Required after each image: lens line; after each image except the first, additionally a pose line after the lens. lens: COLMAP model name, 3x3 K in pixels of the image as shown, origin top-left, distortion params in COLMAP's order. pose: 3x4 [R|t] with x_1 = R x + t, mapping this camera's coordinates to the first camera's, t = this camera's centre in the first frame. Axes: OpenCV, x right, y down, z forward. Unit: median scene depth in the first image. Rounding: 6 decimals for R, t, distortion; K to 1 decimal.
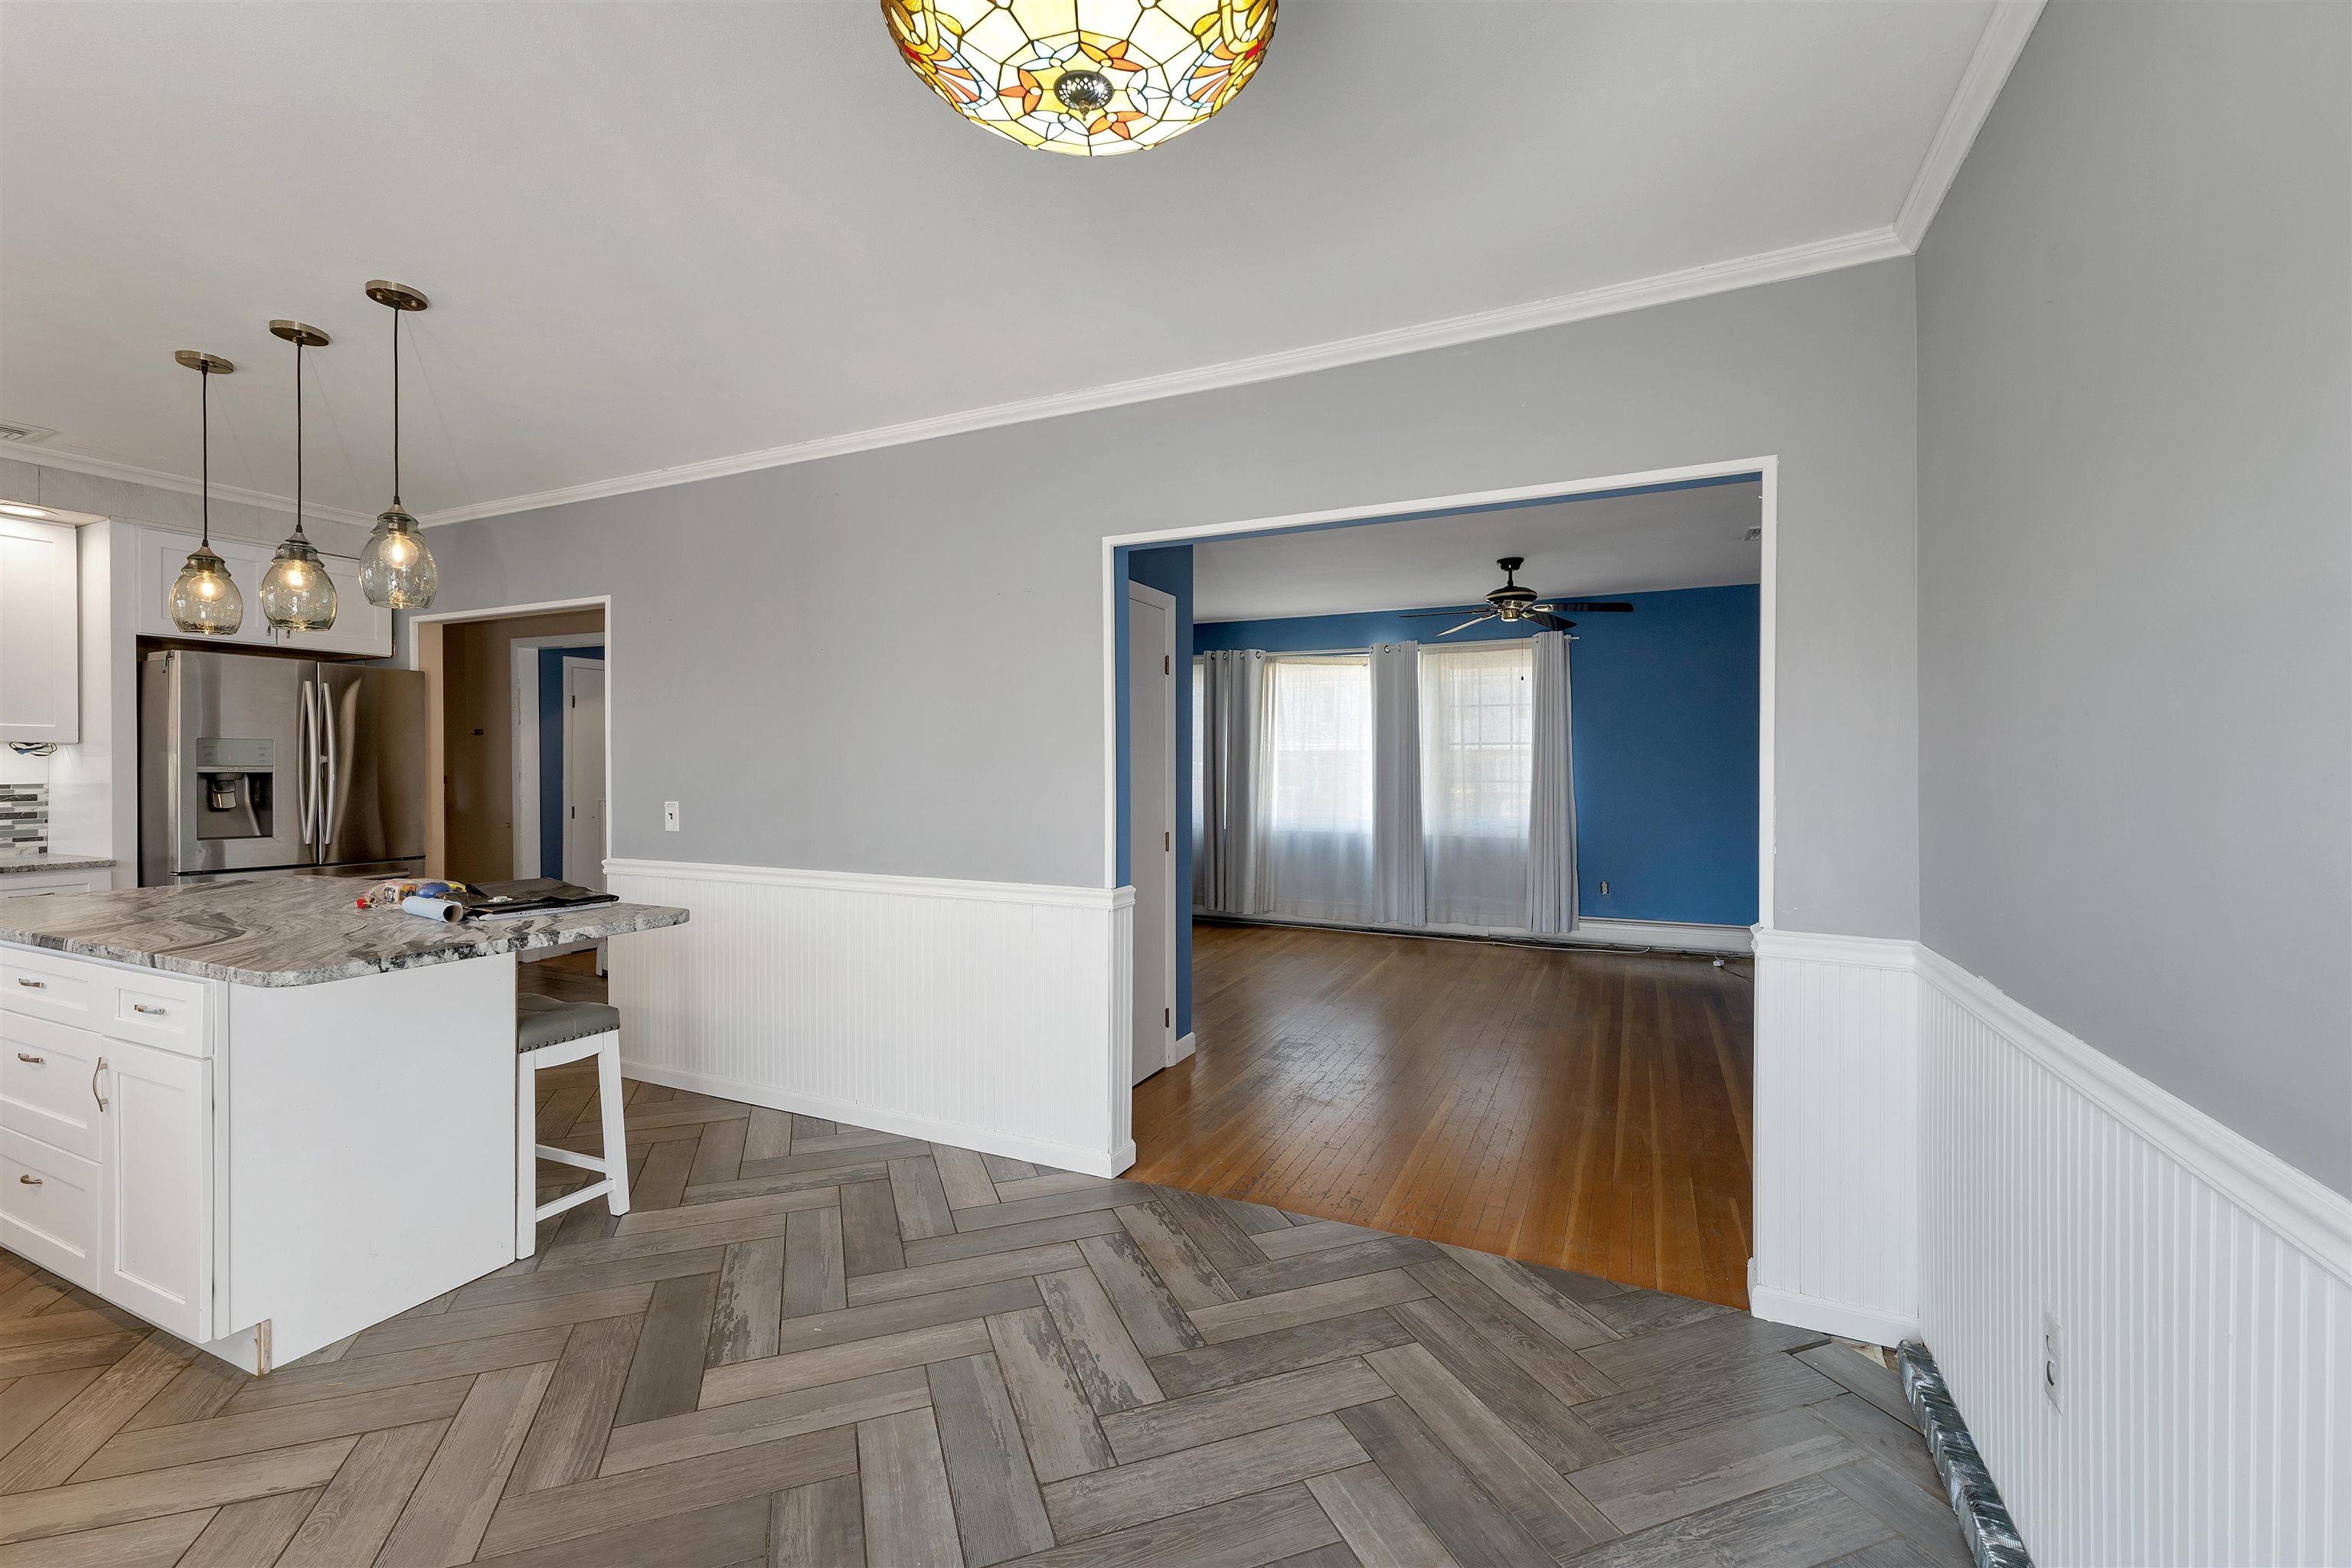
lens RADIAL K [[995.4, 0, 1184.1], [0, 995.4, 773.1], [0, 0, 1]] dist [-0.001472, -0.000103]
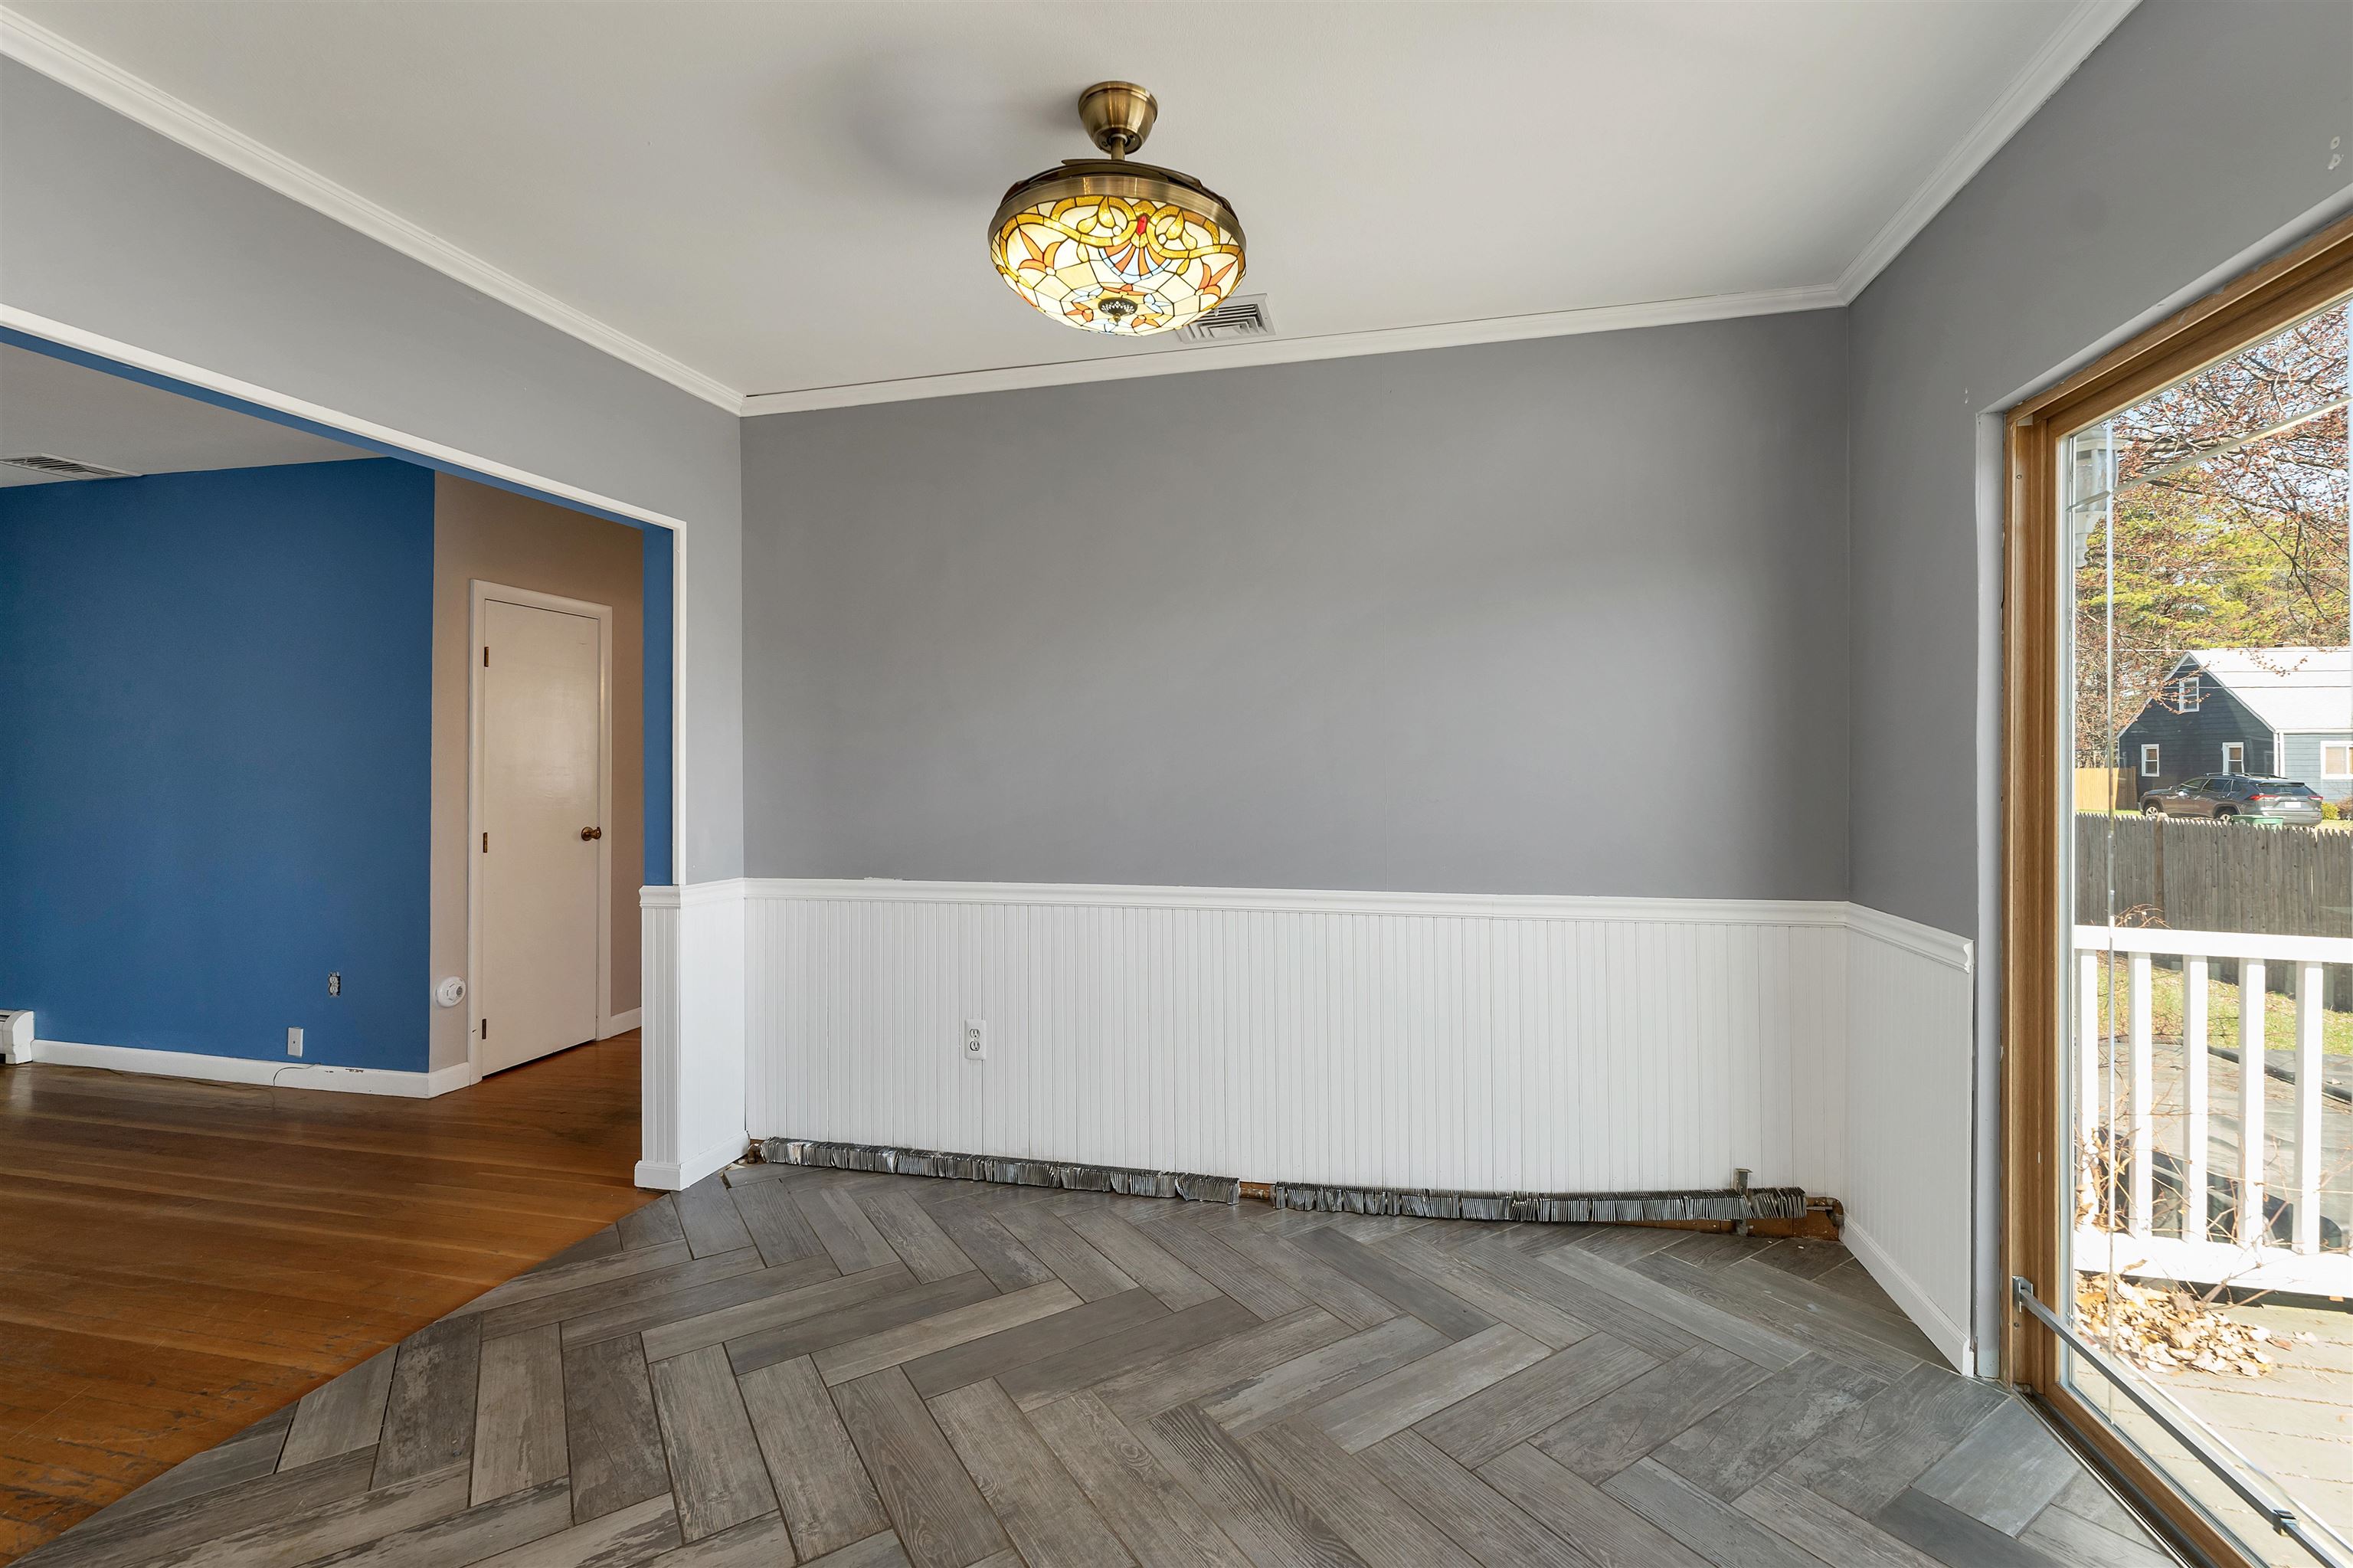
lens RADIAL K [[1022.0, 0, 1181.2], [0, 1022.0, 762.8], [0, 0, 1]] dist [-0.000883, -0.000171]
pose [[-0.219797, 0.000629, 0.975545, -0.493325], [0.007561, 0.999971, 0.001059, 0.000088], [-0.975516, 0.007609, -0.219795, 0.381867]]
